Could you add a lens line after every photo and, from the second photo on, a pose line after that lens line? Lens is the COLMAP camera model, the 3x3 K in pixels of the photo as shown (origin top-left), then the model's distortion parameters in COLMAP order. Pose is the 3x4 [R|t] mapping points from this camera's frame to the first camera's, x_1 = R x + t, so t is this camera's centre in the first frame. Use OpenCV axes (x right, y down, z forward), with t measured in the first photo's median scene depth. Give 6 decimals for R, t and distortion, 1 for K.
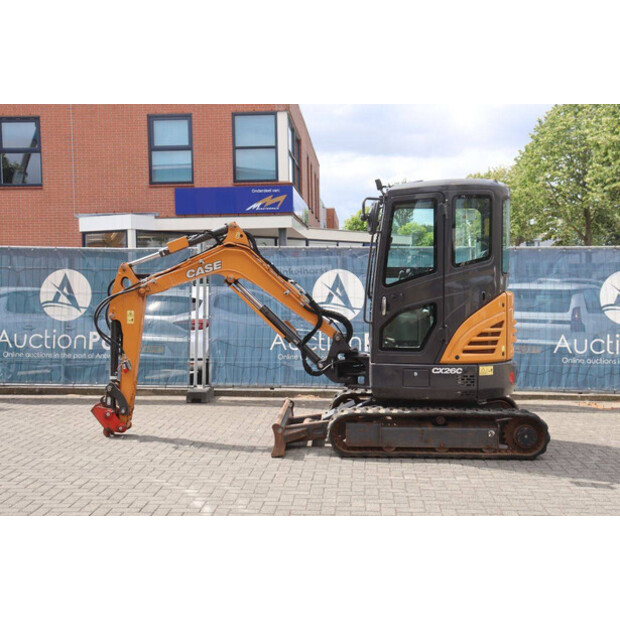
lens RADIAL K [[866.9, 0, 320.1], [0, 866.9, 310.6], [0, 0, 1]] dist [0.030930, 0.349601]
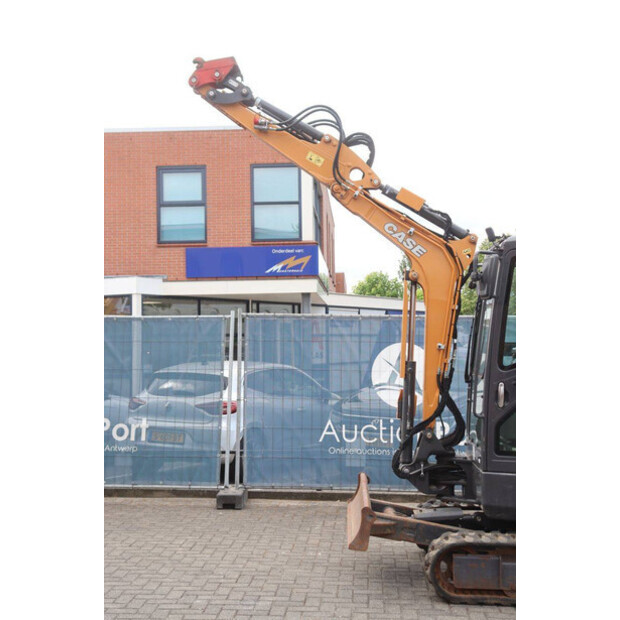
lens RADIAL K [[910.5, 0, 307.0], [0, 910.5, 312.9], [0, 0, 1]] dist [0.124579, 0.100107]
pose [[0.999915, 0.003696, -0.012537, -0.076932], [-0.004610, 0.997269, -0.073714, -0.015432], [0.012231, 0.073766, 0.997201, 0.182629]]
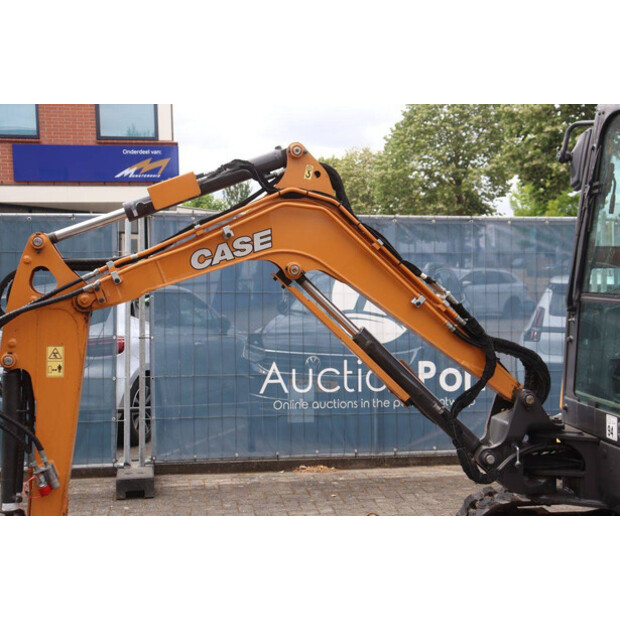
lens RADIAL K [[866.9, 0, 320.1], [0, 866.9, 310.6], [0, 0, 1]] dist [0.030930, 0.349601]
pose [[0.976908, -0.011394, 0.213355, -0.184260], [0.008874, 0.999879, 0.012764, -0.021910], [-0.213475, -0.010576, 0.976891, 0.562807]]
